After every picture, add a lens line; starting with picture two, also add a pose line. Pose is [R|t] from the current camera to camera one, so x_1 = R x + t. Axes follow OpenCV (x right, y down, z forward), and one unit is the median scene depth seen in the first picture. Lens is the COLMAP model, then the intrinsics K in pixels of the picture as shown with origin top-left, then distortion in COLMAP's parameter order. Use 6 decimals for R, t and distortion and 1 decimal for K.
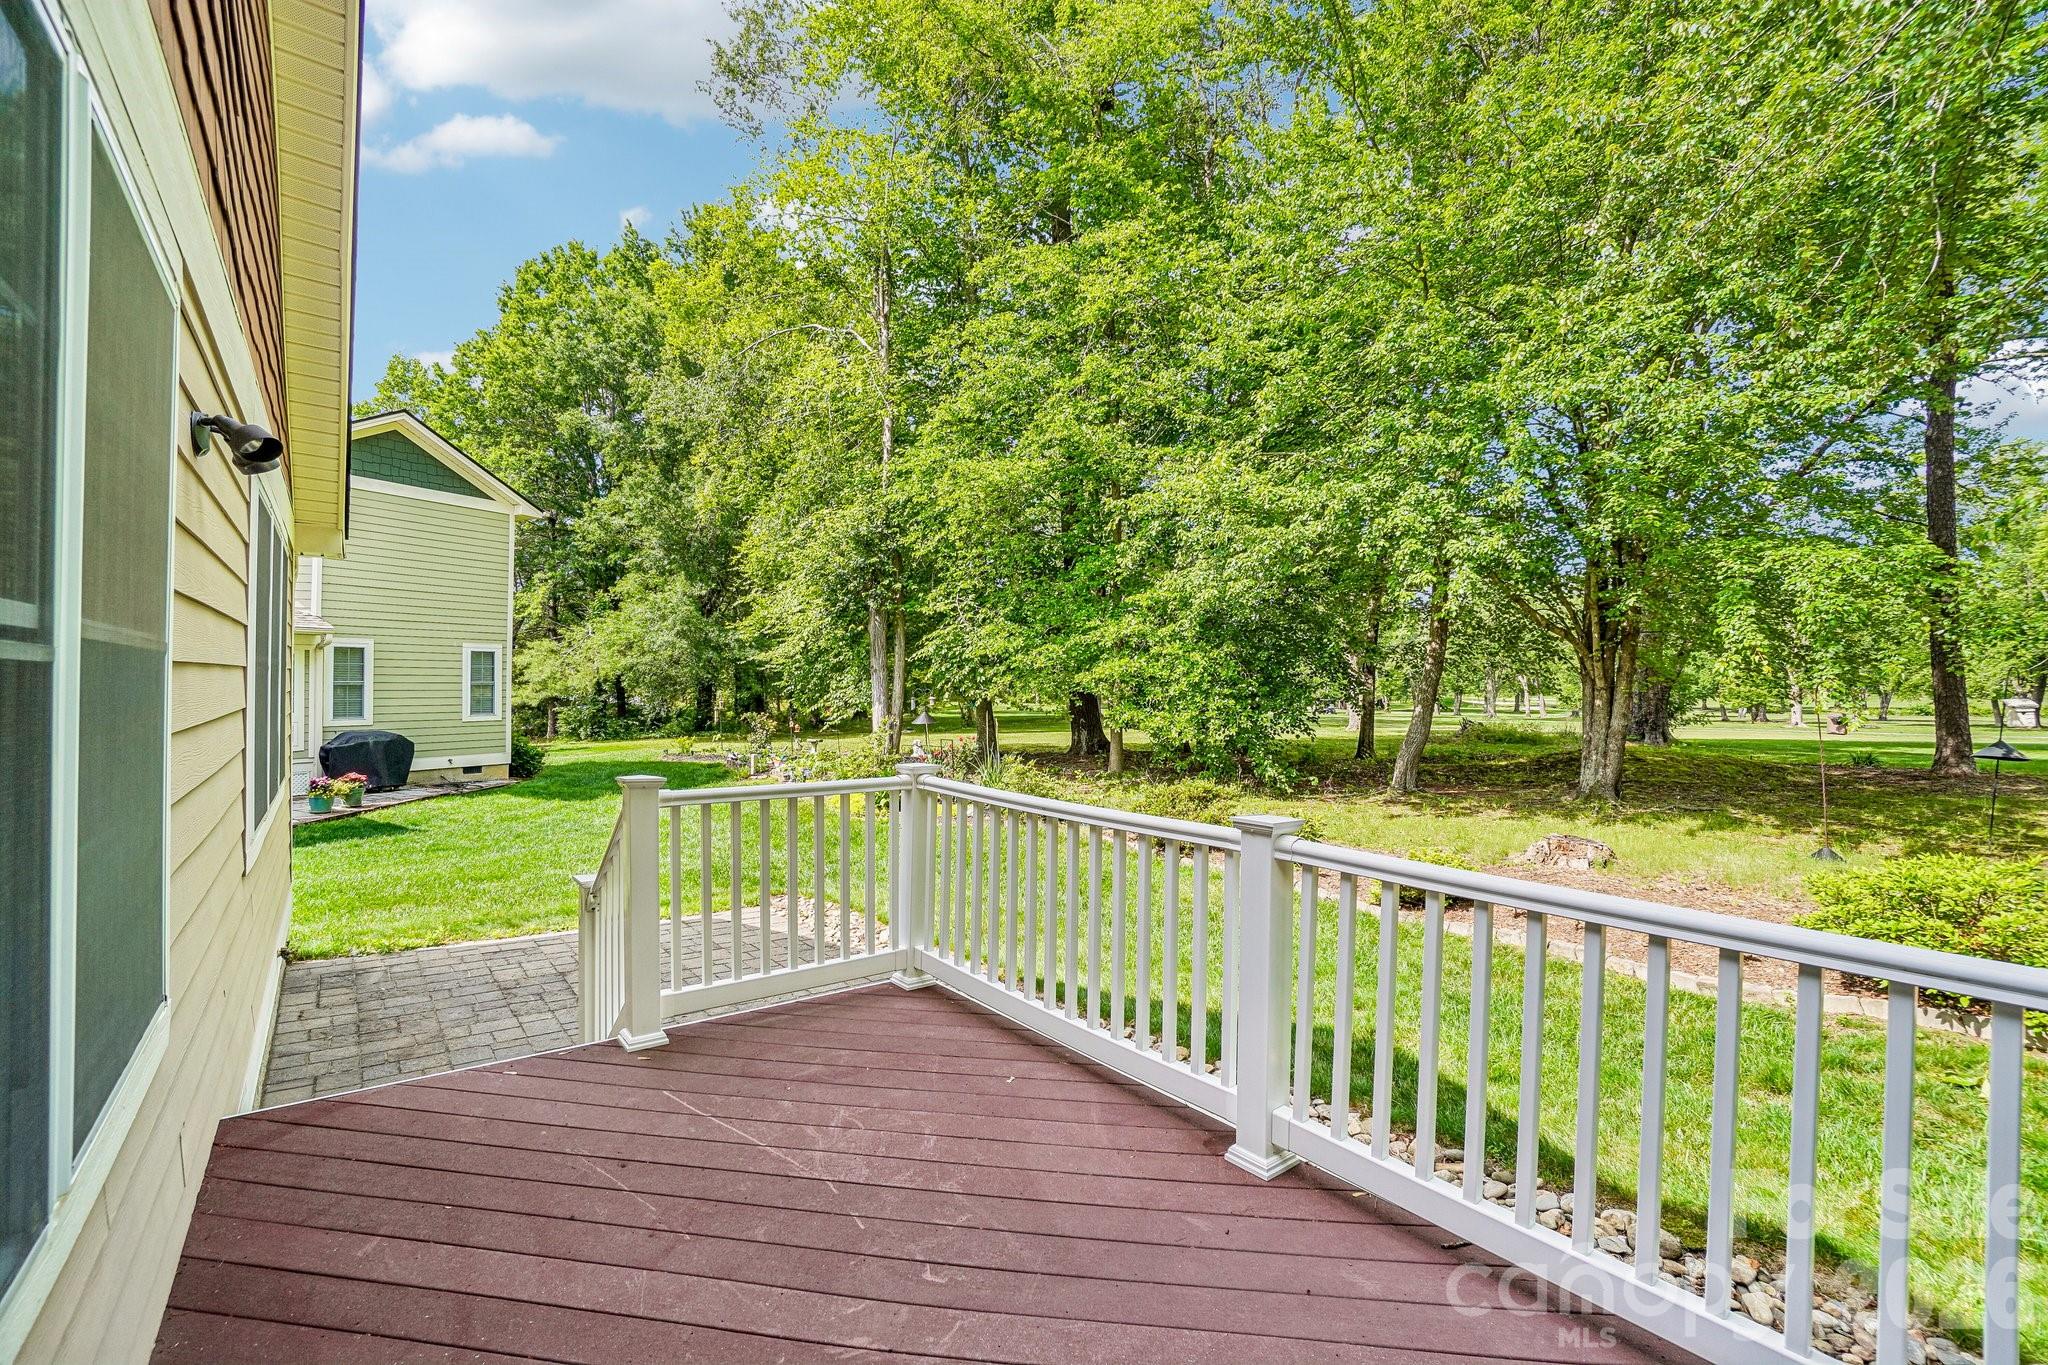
lens RADIAL K [[930.1, 0, 1010.8], [0, 930.1, 674.5], [0, 0, 1]] dist [-0.047371, 0.012107]
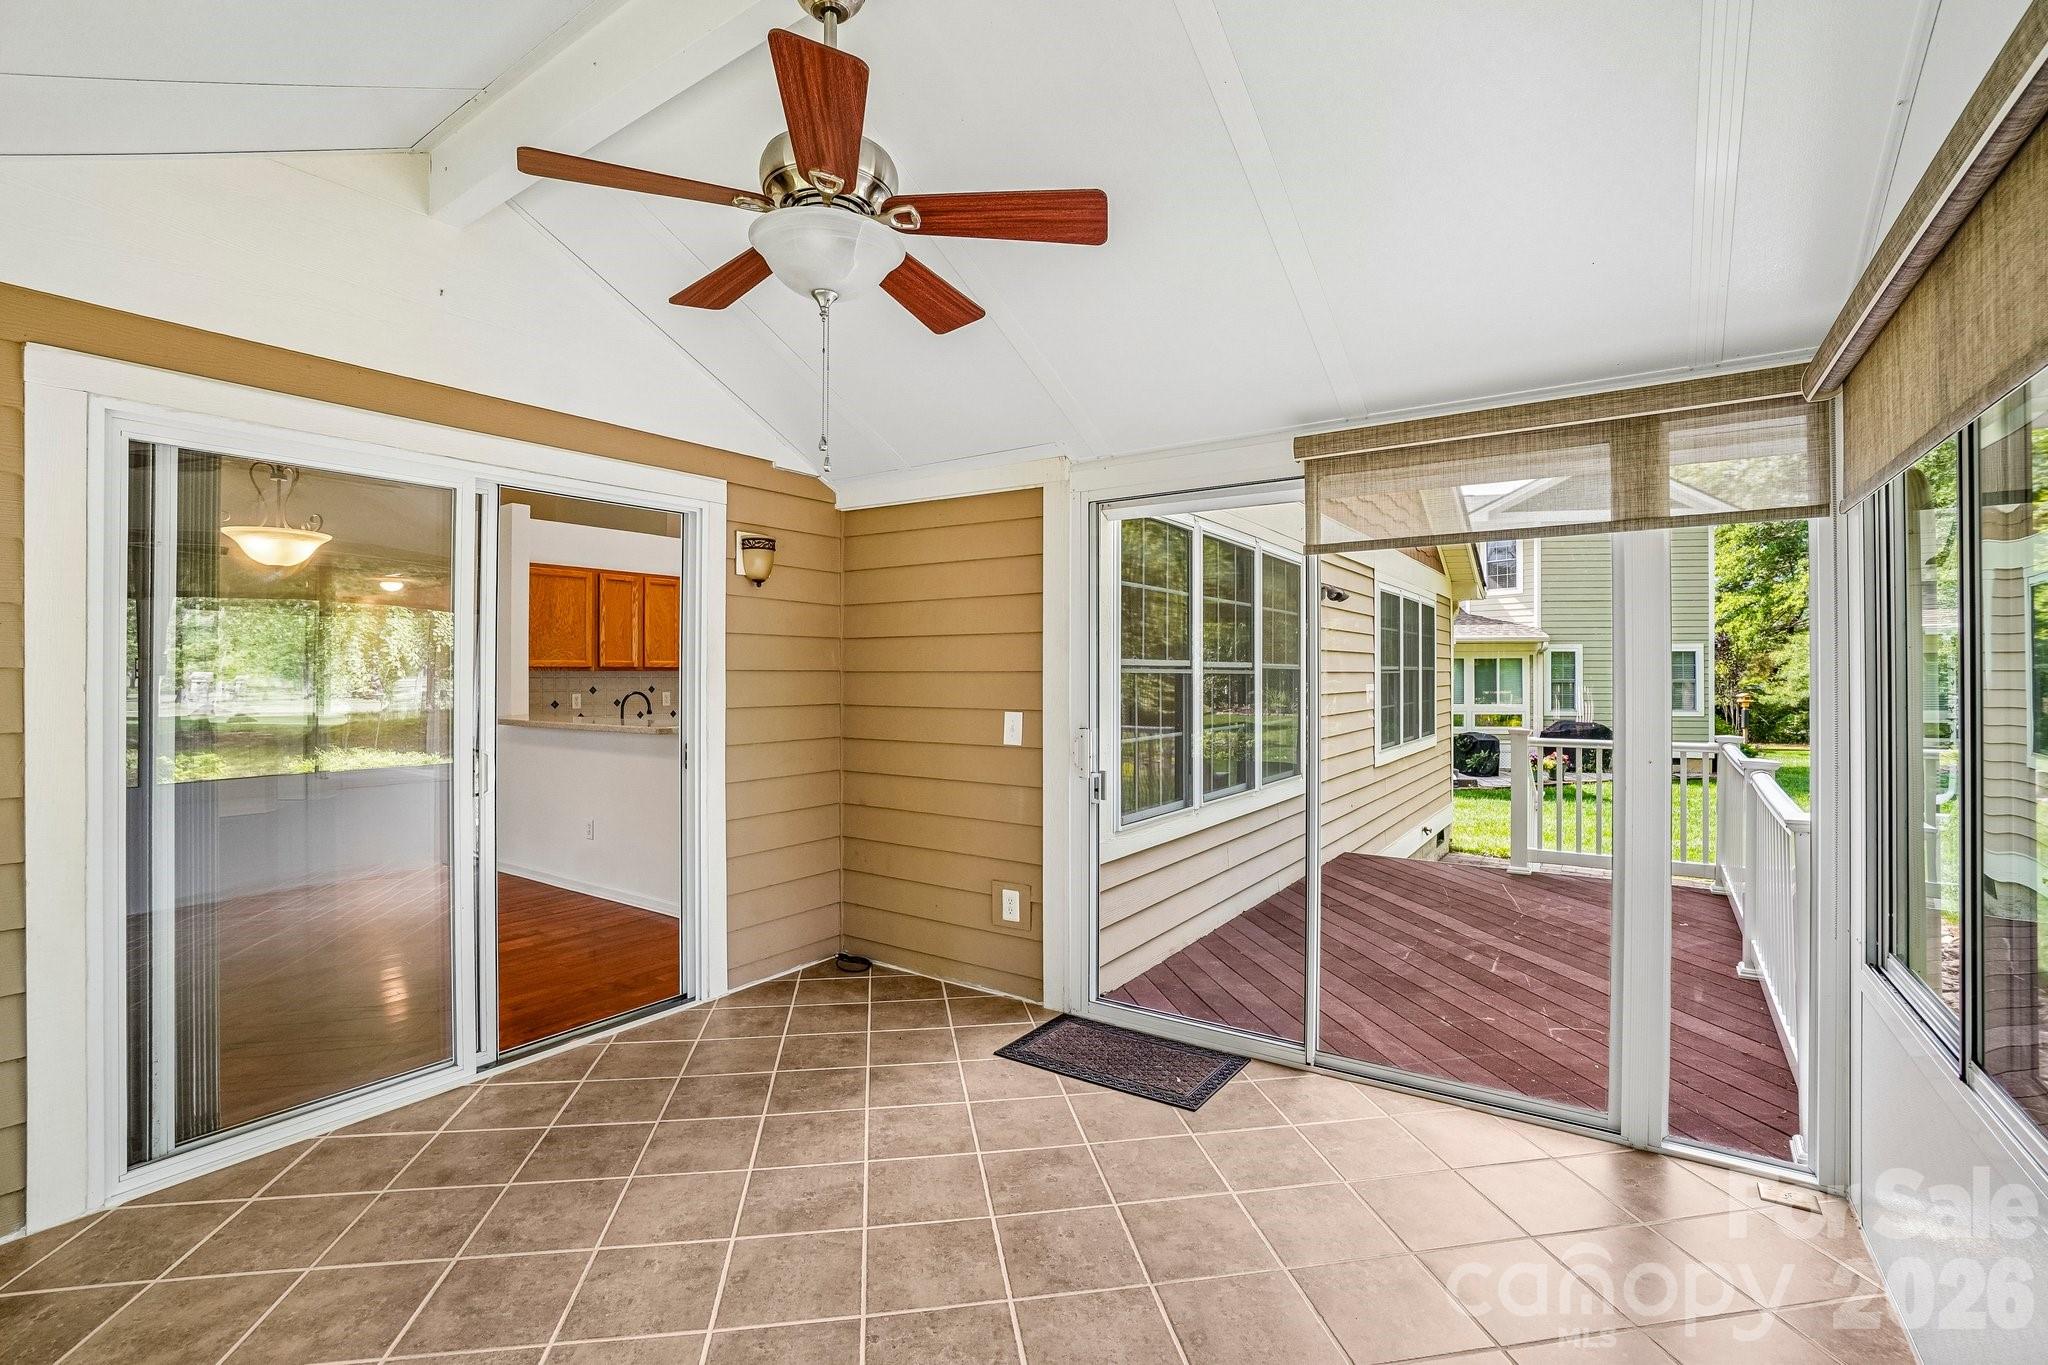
lens RADIAL K [[930.1, 0, 1017.7], [0, 930.1, 671.5], [0, 0, 1]] dist [-0.047371, 0.012107]
pose [[0.334339, -0.006901, -0.942428, 0.194291], [0.006539, 0.999966, -0.005002, -0.001418], [0.942430, -0.004491, 0.334373, -0.110459]]
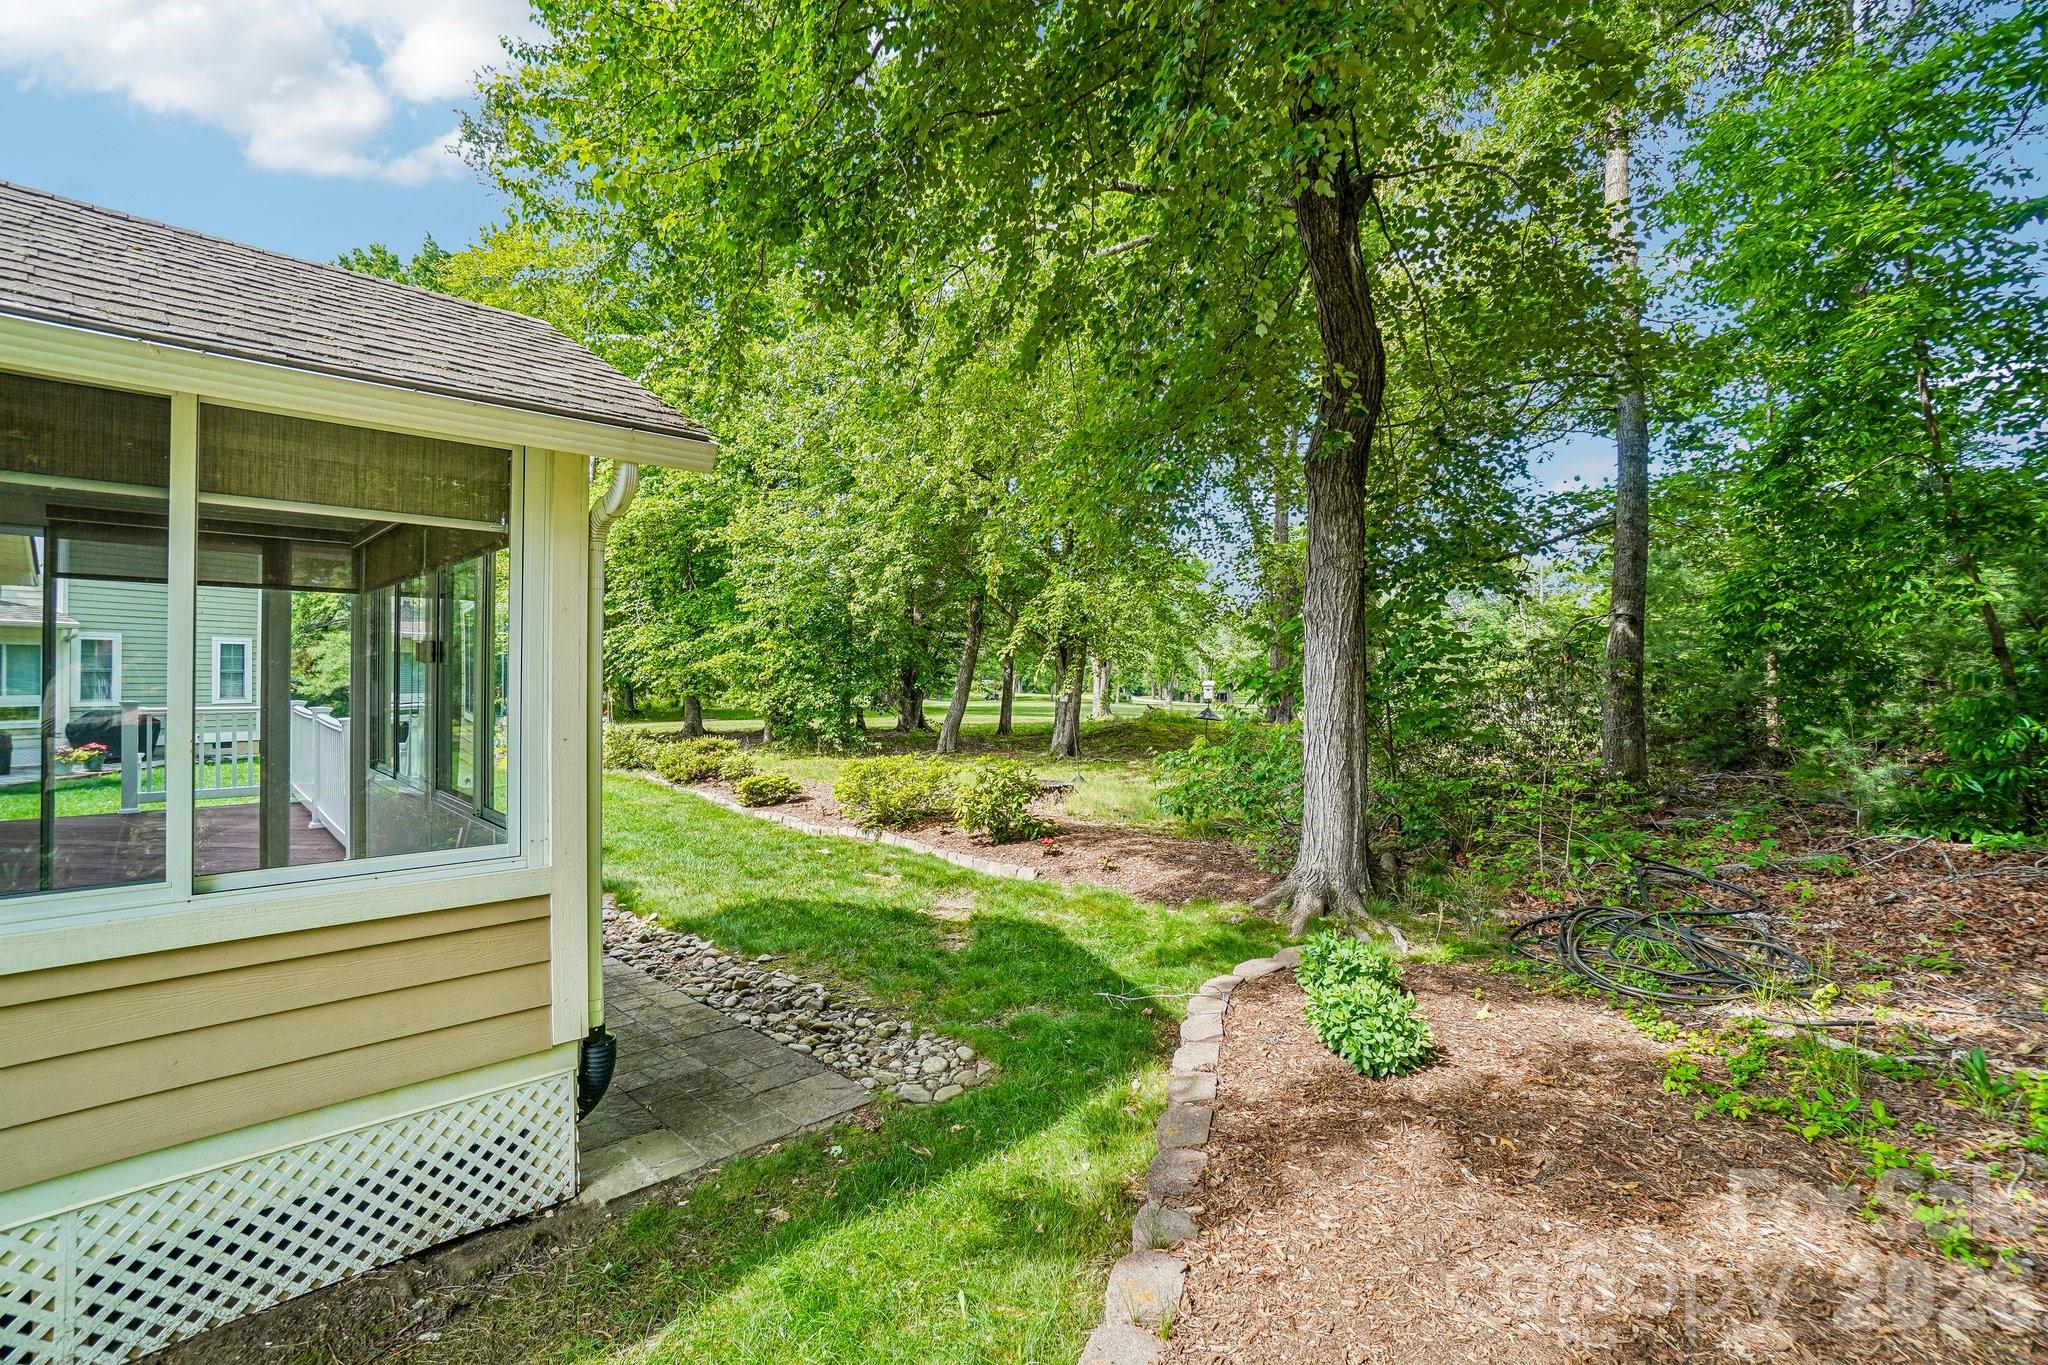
lens RADIAL K [[930.1, 0, 1027.7], [0, 930.1, 678.2], [0, 0, 1]] dist [-0.047371, 0.012107]
pose [[0.990550, 0.003525, 0.137109, 0.302848], [-0.004778, 0.999950, 0.008811, 0.003867], [-0.137071, -0.009383, 0.990517, -0.307484]]
